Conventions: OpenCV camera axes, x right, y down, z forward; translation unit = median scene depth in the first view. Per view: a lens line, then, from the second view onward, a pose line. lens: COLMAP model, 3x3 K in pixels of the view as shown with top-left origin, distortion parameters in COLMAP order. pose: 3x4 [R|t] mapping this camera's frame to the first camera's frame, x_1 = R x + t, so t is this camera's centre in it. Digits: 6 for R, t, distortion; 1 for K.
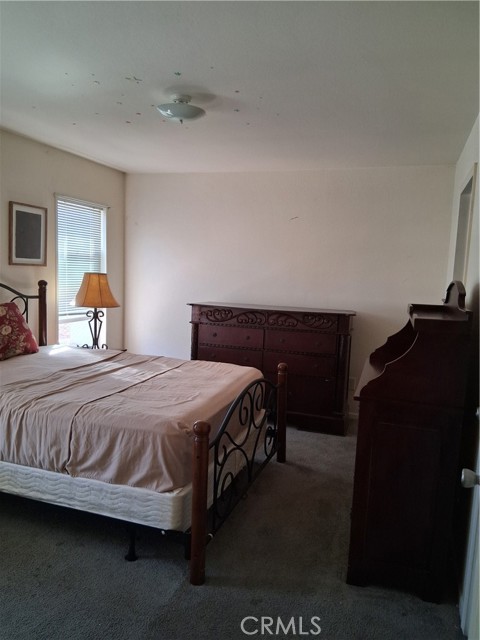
lens RADIAL K [[483.8, 0, 241.3], [0, 483.8, 329.4], [0, 0, 1]] dist [0.084996, -0.151832]
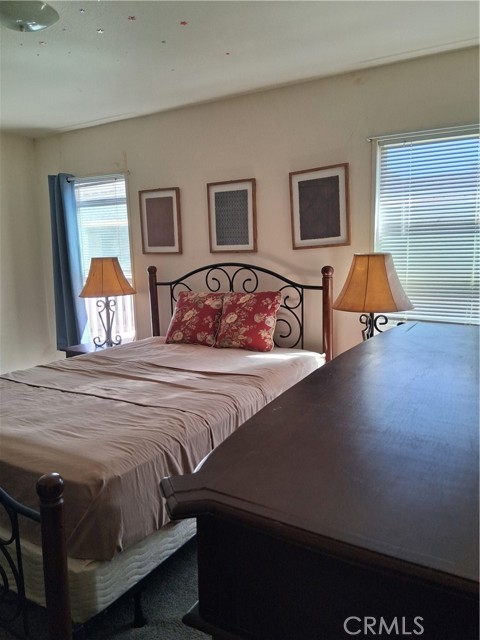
lens RADIAL K [[483.8, 0, 241.3], [0, 483.8, 329.4], [0, 0, 1]] dist [0.084996, -0.151832]
pose [[-0.266973, 0.116311, -0.956659, 0.417792], [-0.087000, 0.985728, 0.144124, -0.114173], [0.959769, 0.121706, -0.253044, 1.217356]]
